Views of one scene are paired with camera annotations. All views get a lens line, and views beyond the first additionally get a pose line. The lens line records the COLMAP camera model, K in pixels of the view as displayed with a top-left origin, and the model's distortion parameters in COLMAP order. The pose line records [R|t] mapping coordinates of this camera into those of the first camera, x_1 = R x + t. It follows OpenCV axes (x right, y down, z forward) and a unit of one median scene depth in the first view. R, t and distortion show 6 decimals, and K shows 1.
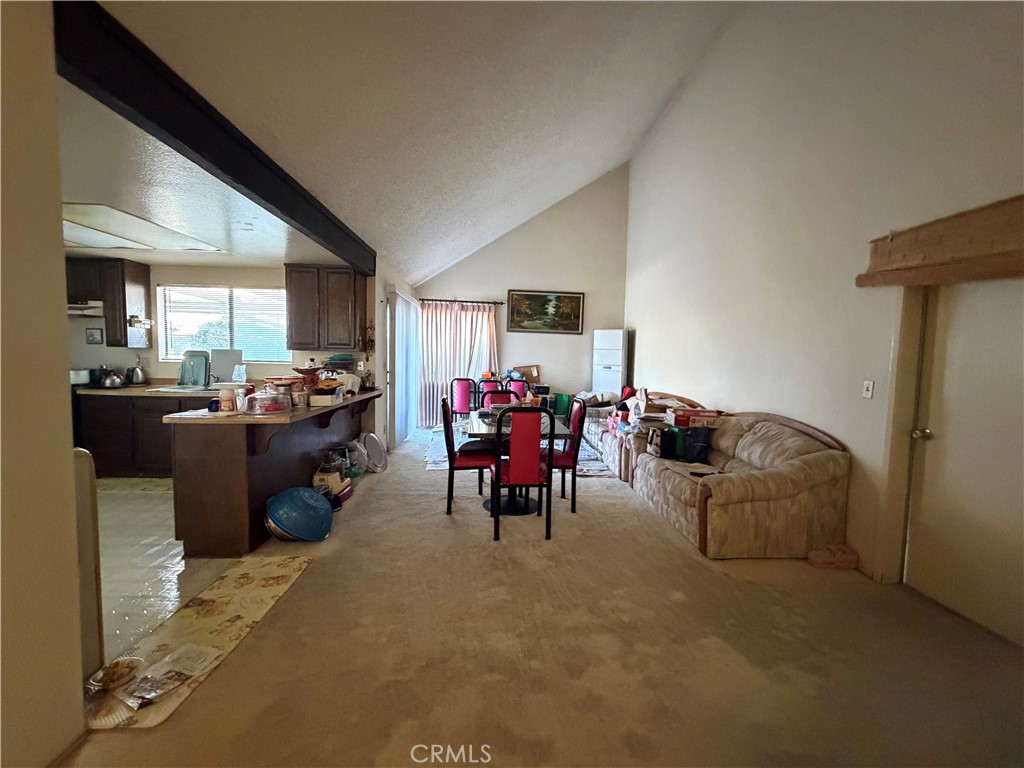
lens RADIAL K [[407.5, 0, 512.7], [0, 407.5, 384.5], [0, 0, 1]] dist [-0.000136, -0.000897]
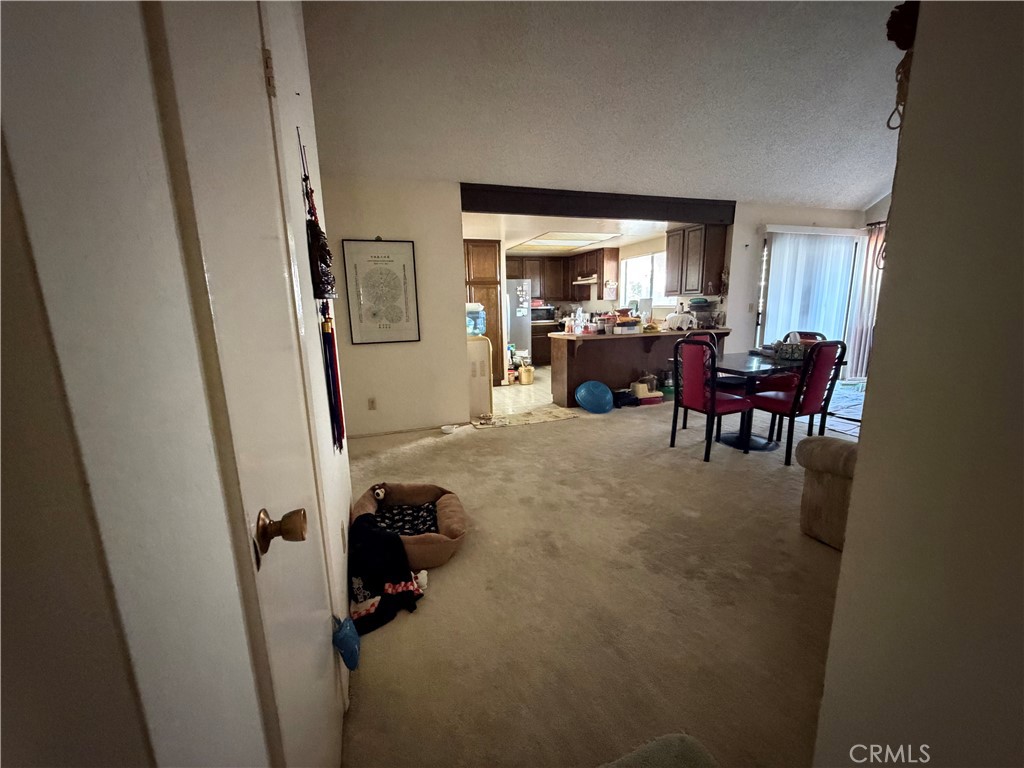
lens RADIAL K [[407.5, 0, 508.5], [0, 407.5, 385.1], [0, 0, 1]] dist [-0.000136, -0.000897]
pose [[0.280810, 0.156700, -0.946885, 0.643112], [-0.034836, 0.987595, 0.153107, 0.015591], [0.959131, -0.010008, 0.282785, 0.116794]]
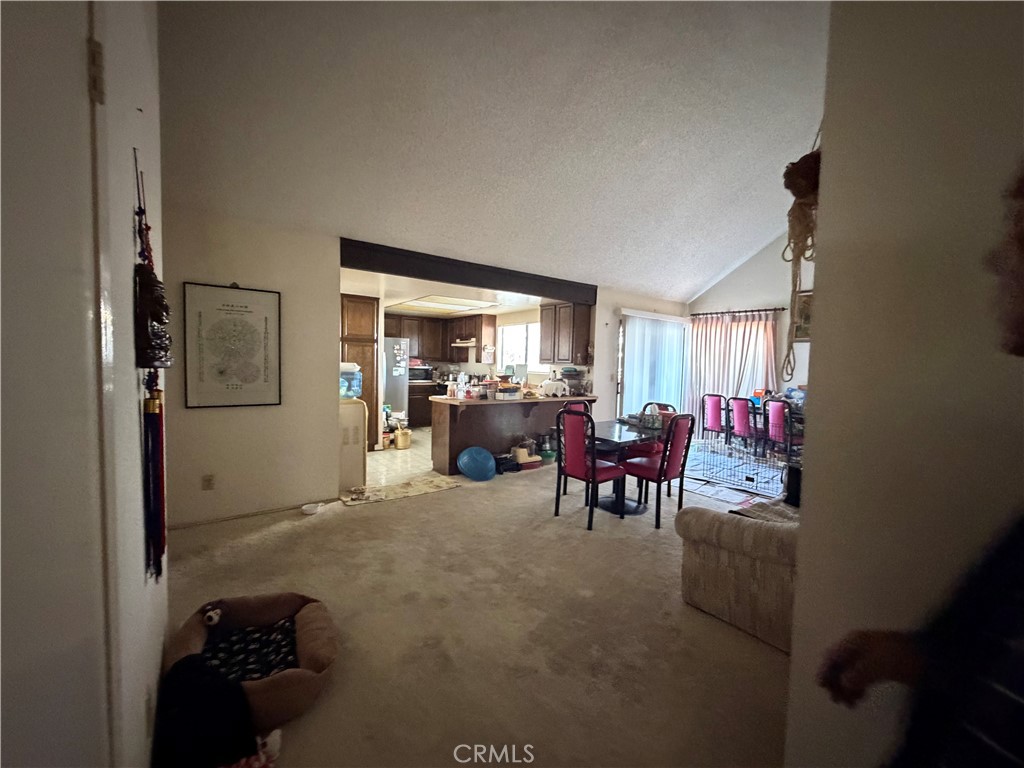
lens RADIAL K [[407.5, 0, 508.4], [0, 407.5, 385.2], [0, 0, 1]] dist [-0.000136, -0.000897]
pose [[0.558364, 0.039392, -0.828661, 0.595432], [-0.070300, 0.997526, 0.000050, -0.003486], [0.826612, 0.058227, 0.559751, 0.107298]]
